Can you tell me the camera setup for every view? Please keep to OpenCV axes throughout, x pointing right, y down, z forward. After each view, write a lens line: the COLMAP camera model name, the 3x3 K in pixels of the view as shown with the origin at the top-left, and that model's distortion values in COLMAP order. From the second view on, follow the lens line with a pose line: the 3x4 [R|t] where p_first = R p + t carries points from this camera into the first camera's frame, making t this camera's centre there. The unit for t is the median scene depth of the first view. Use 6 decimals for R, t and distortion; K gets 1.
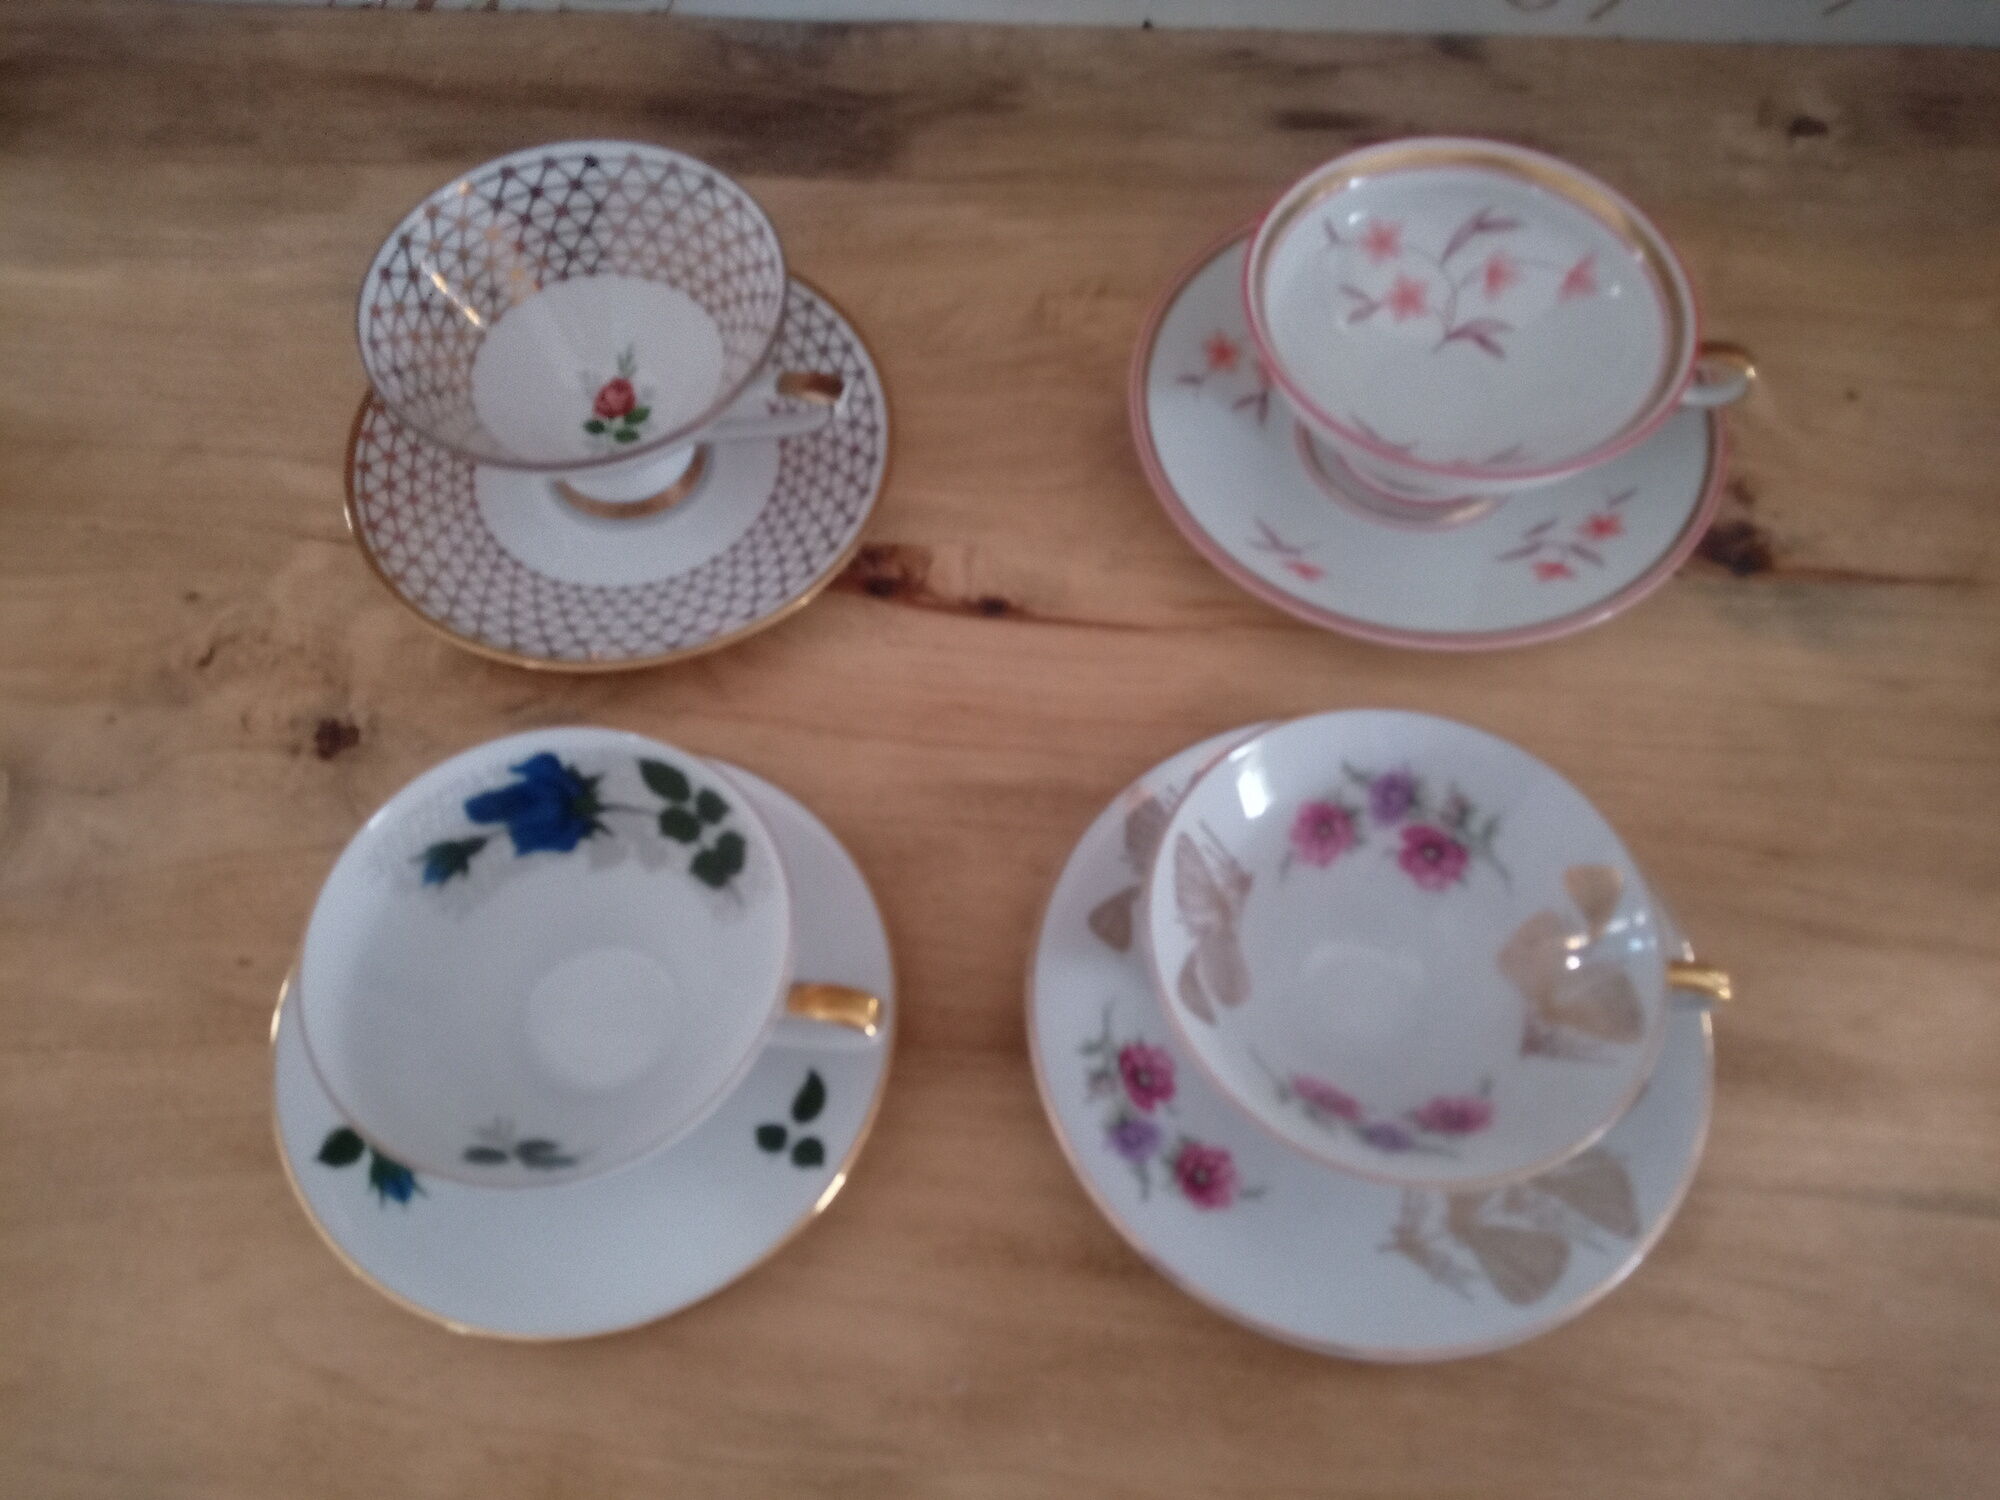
lens RADIAL K [[1645.4, 0, 993.5], [0, 1645.4, 793.1], [0, 0, 1]] dist [0.002975, -0.008878]
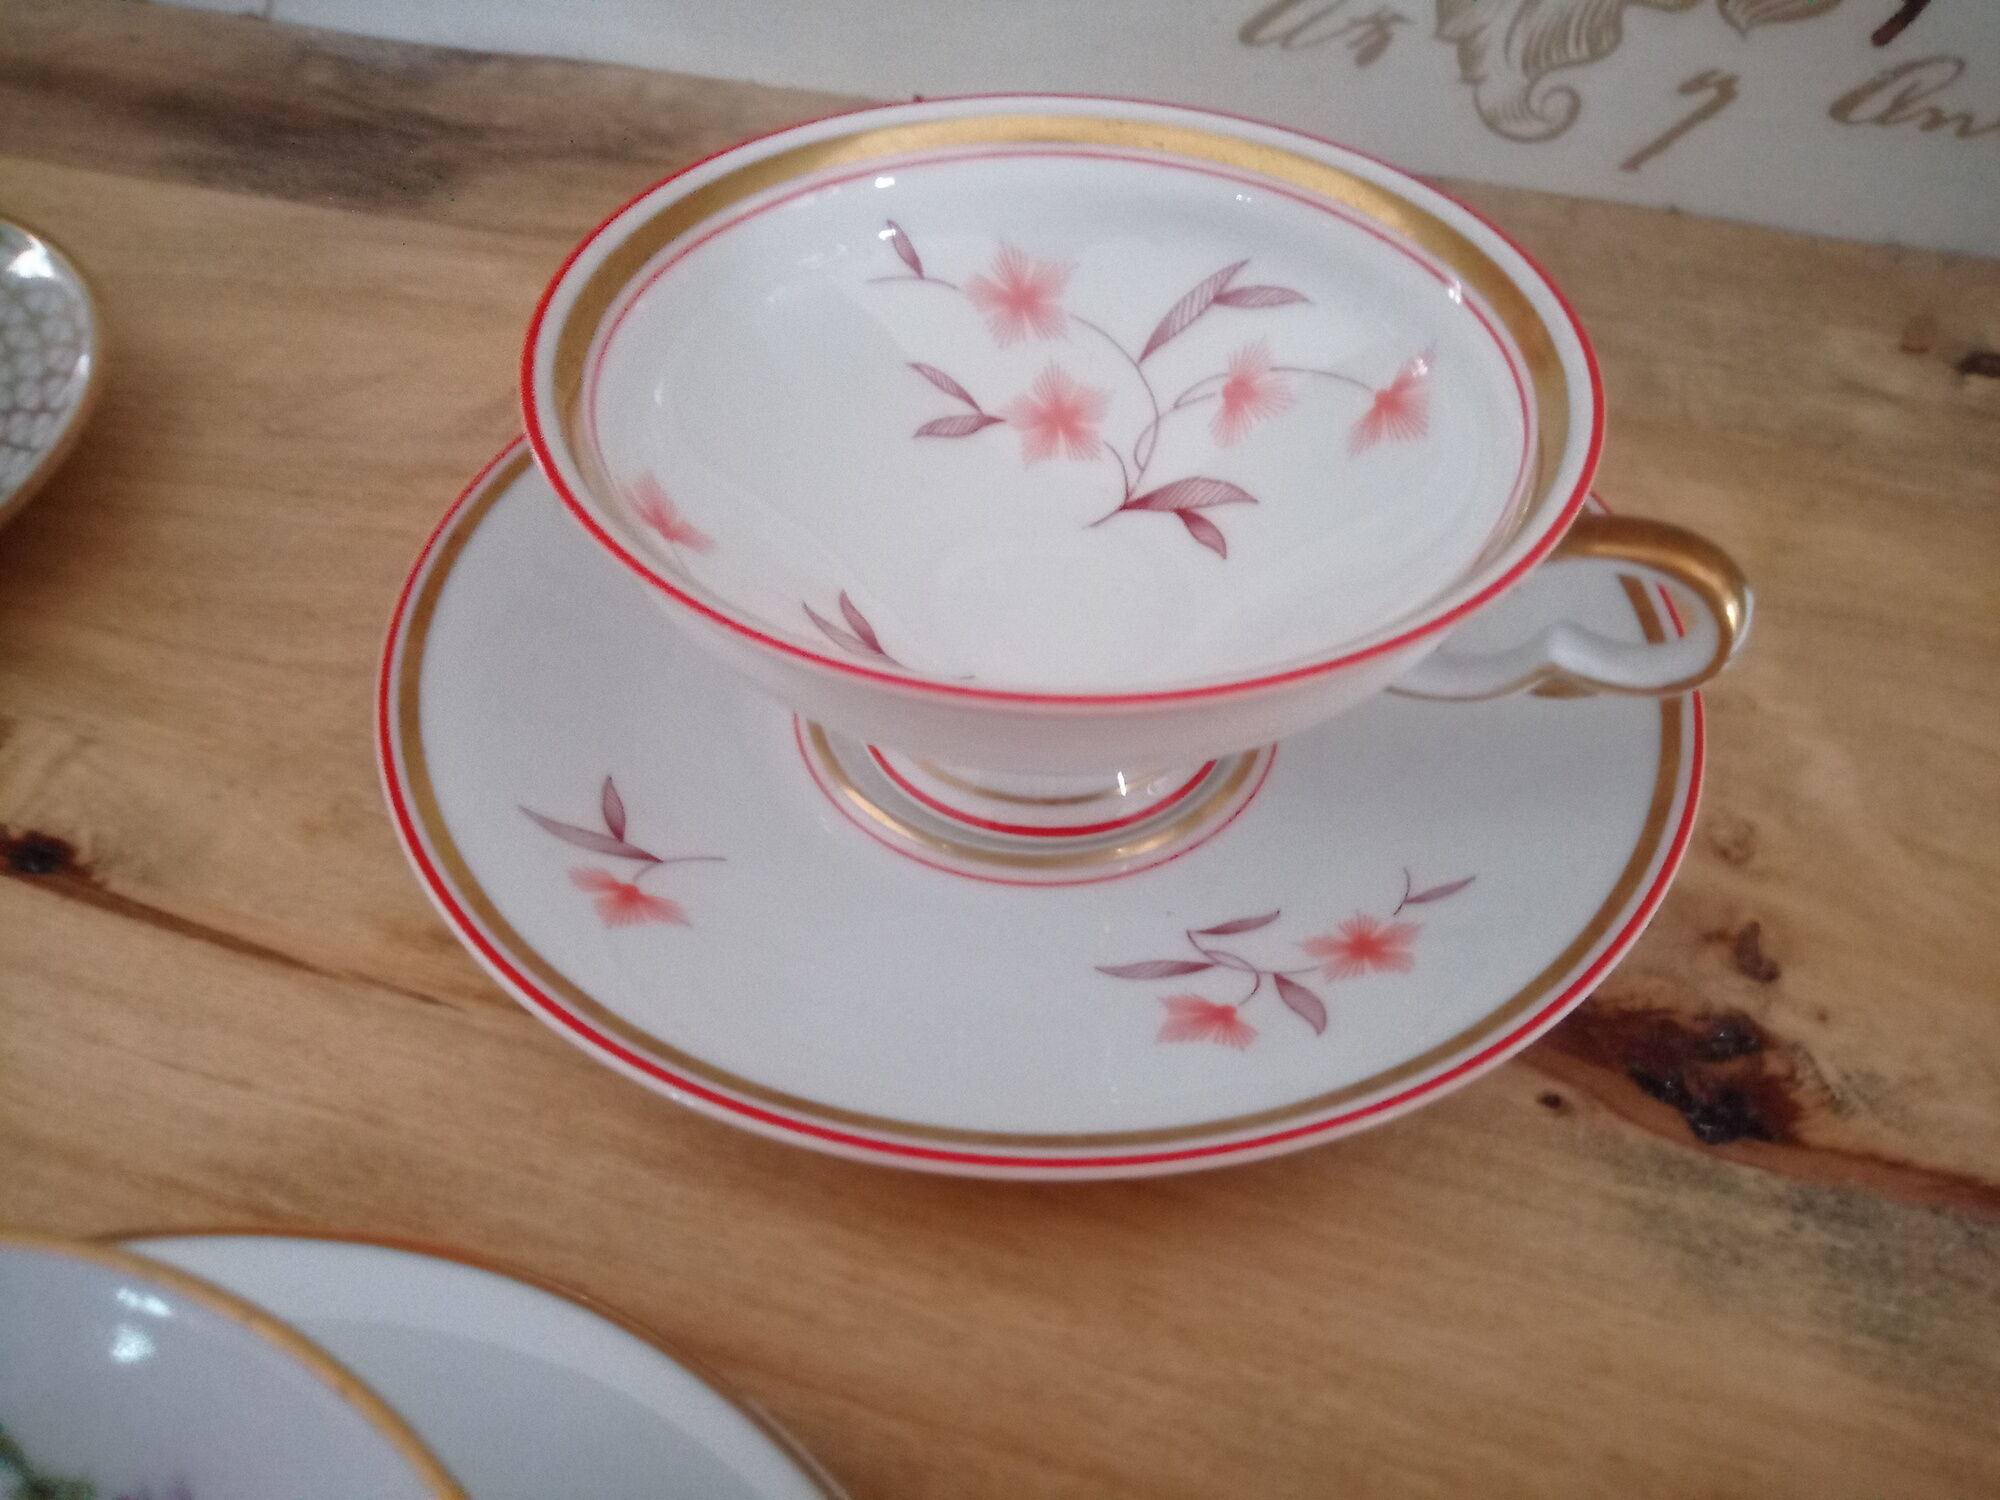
lens RADIAL K [[1645.4, 0, 993.5], [0, 1645.4, 793.1], [0, 0, 1]] dist [0.002975, -0.008878]
pose [[0.972091, 0.185187, -0.144031, 0.331189], [-0.217200, 0.942457, -0.254162, -0.072672], [0.088675, 0.278352, 0.956377, 0.584758]]
